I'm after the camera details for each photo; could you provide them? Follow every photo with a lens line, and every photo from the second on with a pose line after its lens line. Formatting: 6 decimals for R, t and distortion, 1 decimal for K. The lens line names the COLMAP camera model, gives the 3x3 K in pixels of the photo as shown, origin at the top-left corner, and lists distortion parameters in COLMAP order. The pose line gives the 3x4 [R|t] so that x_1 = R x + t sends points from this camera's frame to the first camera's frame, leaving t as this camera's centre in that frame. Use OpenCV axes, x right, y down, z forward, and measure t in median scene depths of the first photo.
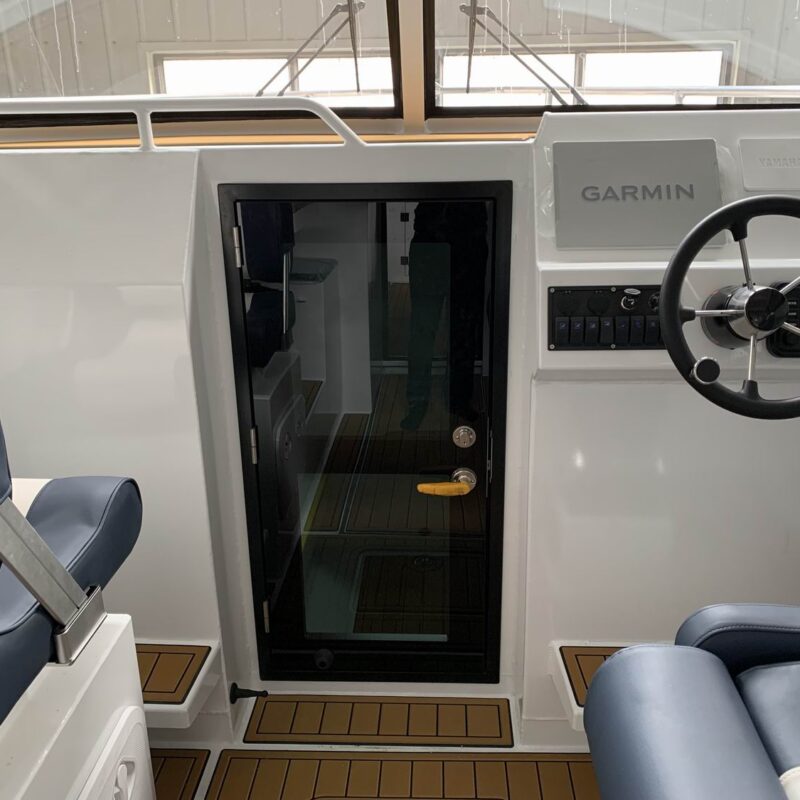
lens RADIAL K [[810.8, 0, 406.0], [0, 810.8, 394.7], [0, 0, 1]] dist [-0.005665, 0.000000]
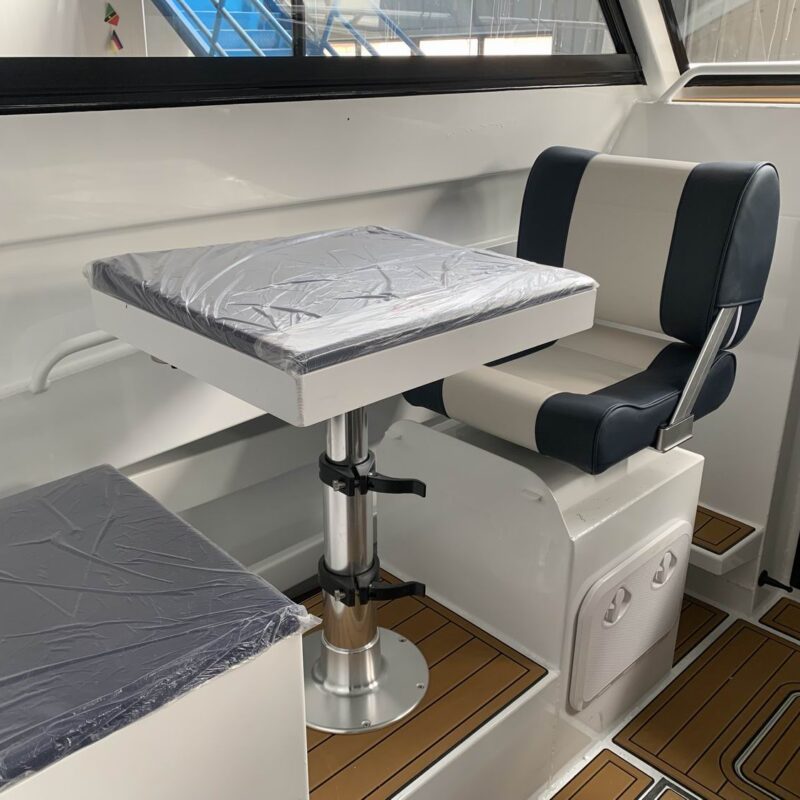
lens RADIAL K [[810.8, 0, 399.1], [0, 810.8, 392.7], [0, 0, 1]] dist [-0.005665, 0.000000]
pose [[0.720531, 0.262495, -0.641819, 0.097290], [-0.239844, 0.962794, 0.124512, 0.099343], [0.650623, 0.064222, 0.756681, -0.266551]]
